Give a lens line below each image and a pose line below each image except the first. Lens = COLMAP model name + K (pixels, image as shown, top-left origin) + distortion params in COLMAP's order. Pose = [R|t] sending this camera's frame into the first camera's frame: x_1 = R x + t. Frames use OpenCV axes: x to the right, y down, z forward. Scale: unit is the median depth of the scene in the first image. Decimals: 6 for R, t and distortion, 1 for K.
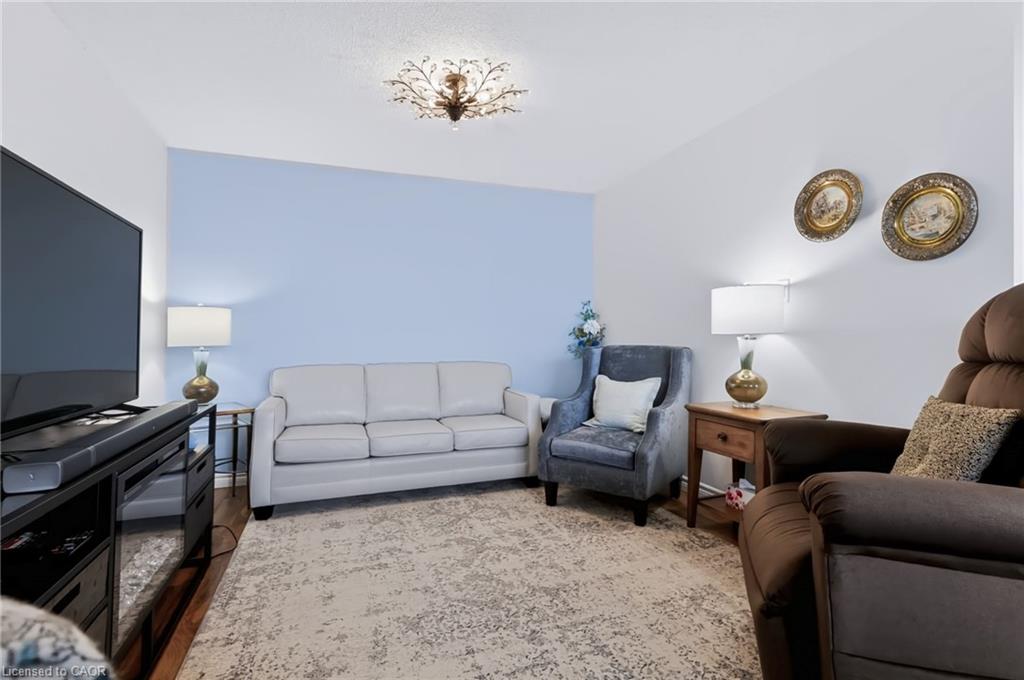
lens RADIAL K [[492.0, 0, 512.0], [0, 492.0, 340.0], [0, 0, 1]] dist [0.000662, 0.000809]
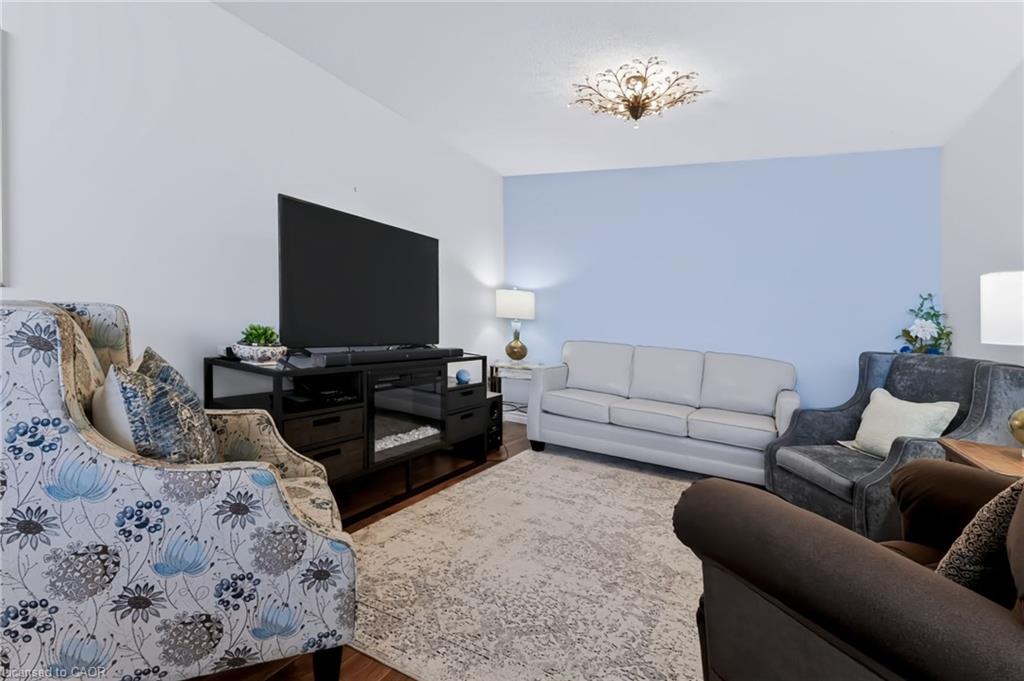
lens RADIAL K [[495.3, 0, 512.1], [0, 495.3, 363.8], [0, 0, 1]] dist [-0.000452, 0.000108]
pose [[0.671623, 0.127406, -0.729856, 0.413413], [-0.080100, 0.991816, 0.099426, 0.000827], [0.736550, -0.008315, 0.676332, 0.041786]]
